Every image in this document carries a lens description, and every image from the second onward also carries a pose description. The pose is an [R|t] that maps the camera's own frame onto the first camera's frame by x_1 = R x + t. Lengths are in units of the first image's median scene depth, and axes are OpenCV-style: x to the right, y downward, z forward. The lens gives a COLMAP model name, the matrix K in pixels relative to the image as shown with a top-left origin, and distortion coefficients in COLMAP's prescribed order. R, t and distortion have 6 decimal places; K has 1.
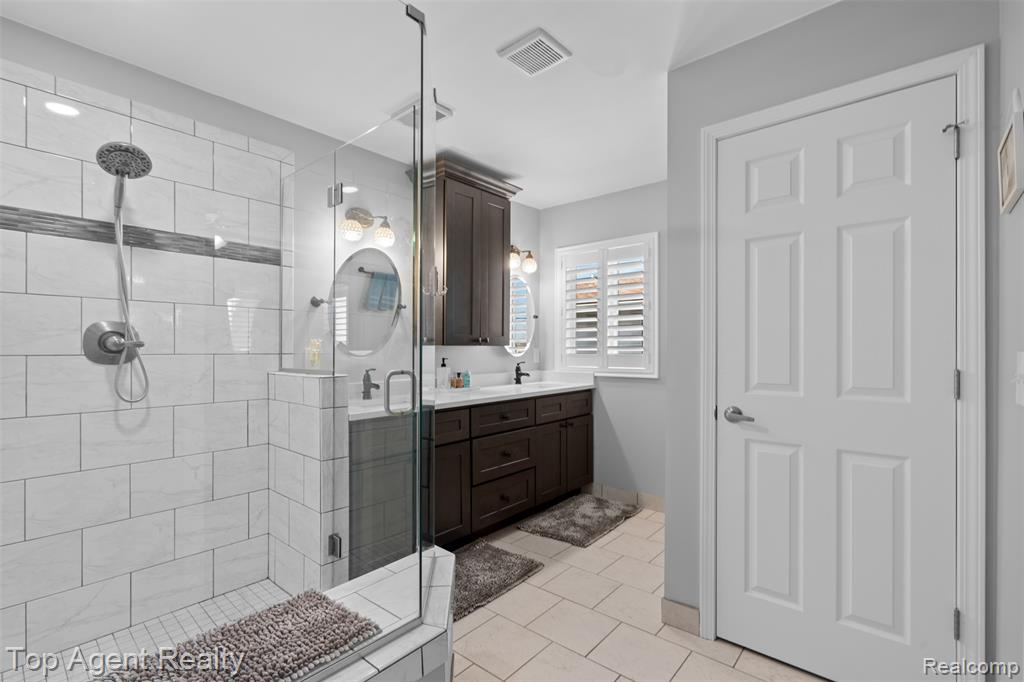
lens RADIAL K [[470.2, 0, 515.1], [0, 470.2, 346.9], [0, 0, 1]] dist [0.002430, 0.001526]
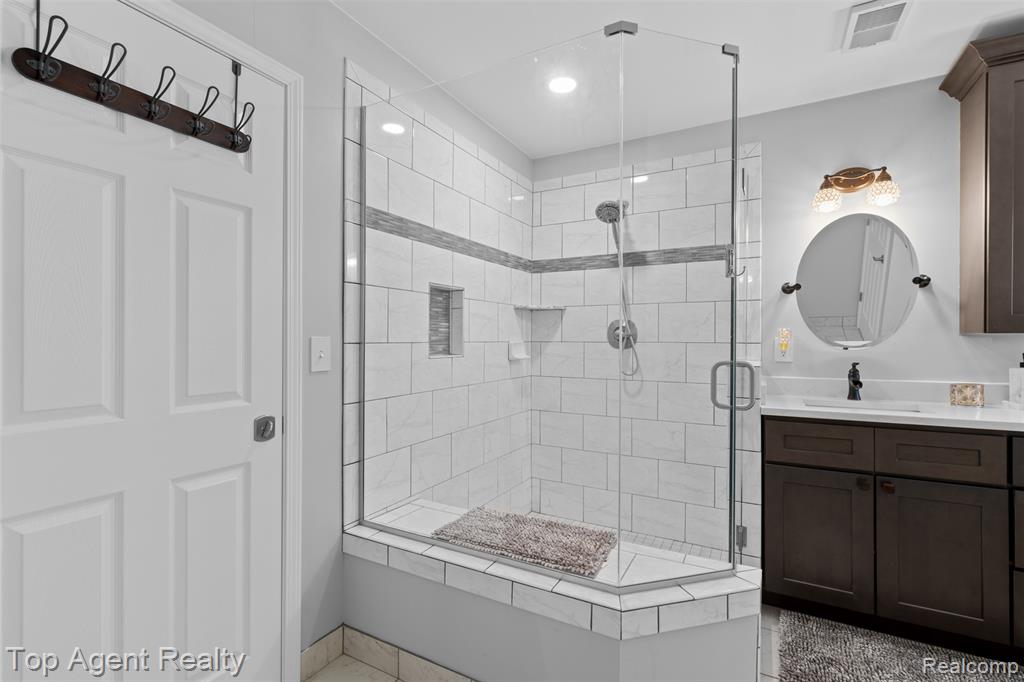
lens RADIAL K [[470.2, 0, 512.4], [0, 470.2, 337.9], [0, 0, 1]] dist [0.002430, 0.001526]
pose [[0.203716, -0.003310, -0.979025, 0.499948], [0.000872, 0.999995, -0.003200, 0.007721], [0.979030, -0.000202, 0.203717, 0.345579]]
